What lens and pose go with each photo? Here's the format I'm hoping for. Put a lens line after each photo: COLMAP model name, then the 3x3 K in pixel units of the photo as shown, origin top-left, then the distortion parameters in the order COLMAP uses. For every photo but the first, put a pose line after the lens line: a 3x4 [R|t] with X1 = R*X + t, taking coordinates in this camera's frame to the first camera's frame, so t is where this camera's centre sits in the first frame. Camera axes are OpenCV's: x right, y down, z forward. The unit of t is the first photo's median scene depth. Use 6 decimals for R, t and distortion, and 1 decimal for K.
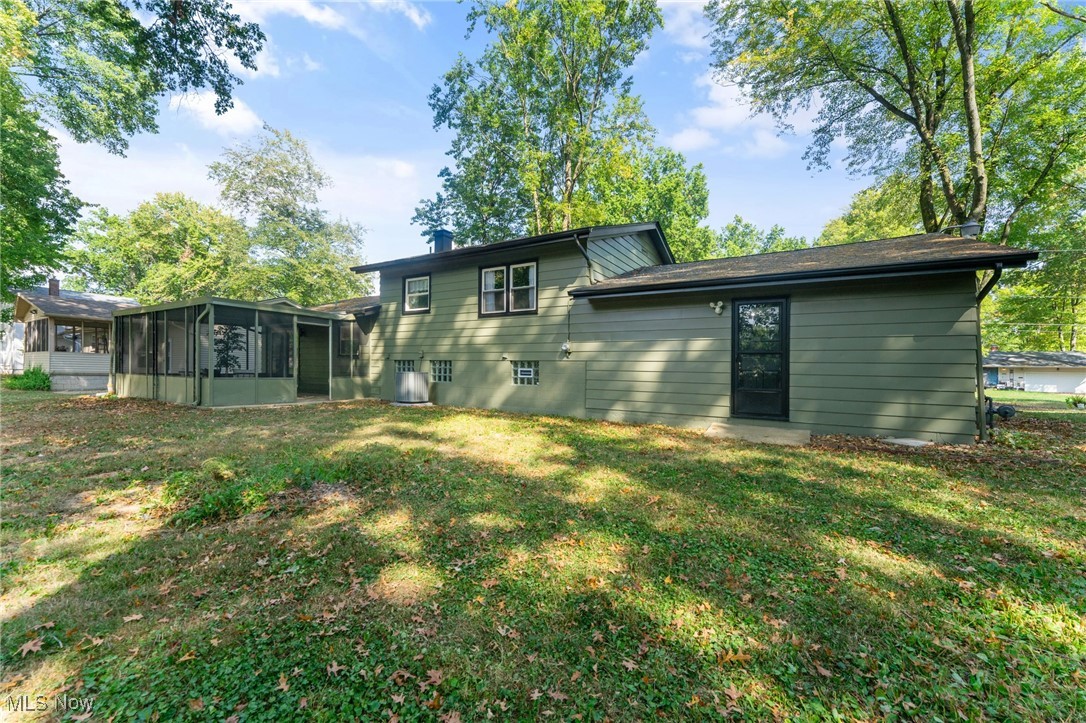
lens RADIAL K [[438.2, 0, 540.4], [0, 438.2, 380.2], [0, 0, 1]] dist [-0.007145, 0.001128]
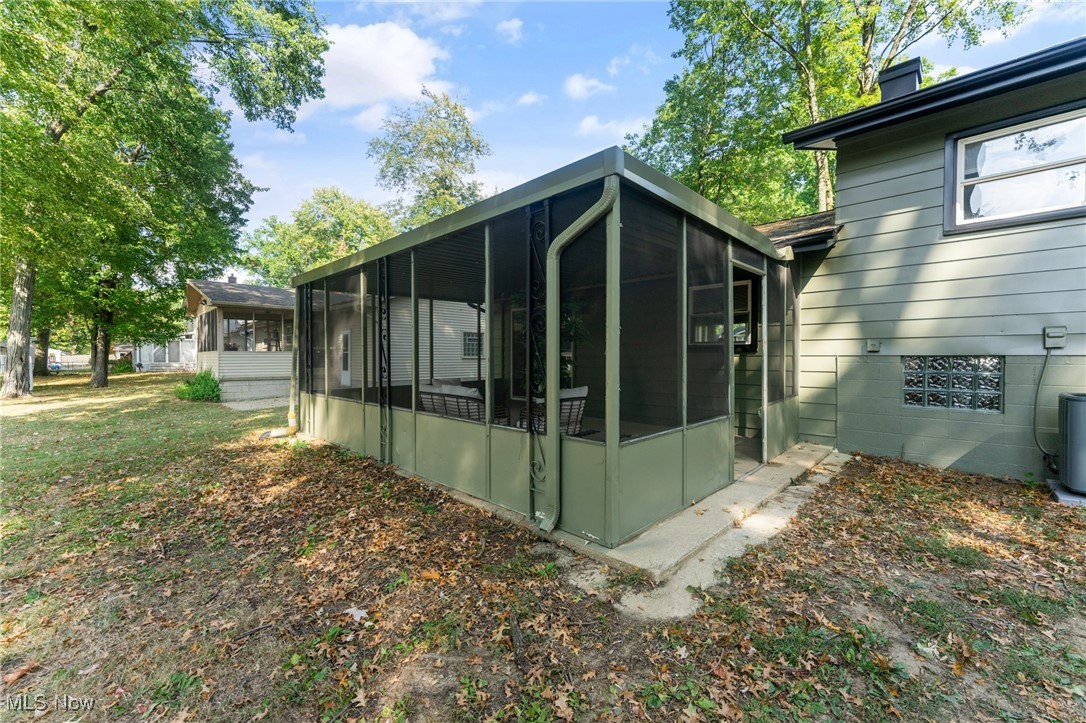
lens RADIAL K [[438.2, 0, 546.5], [0, 438.2, 359.2], [0, 0, 1]] dist [-0.007145, 0.001128]
pose [[0.973955, -0.022467, -0.225627, -0.258409], [0.020038, 0.999714, -0.013053, -0.020031], [0.225855, 0.008192, 0.974126, 0.252167]]
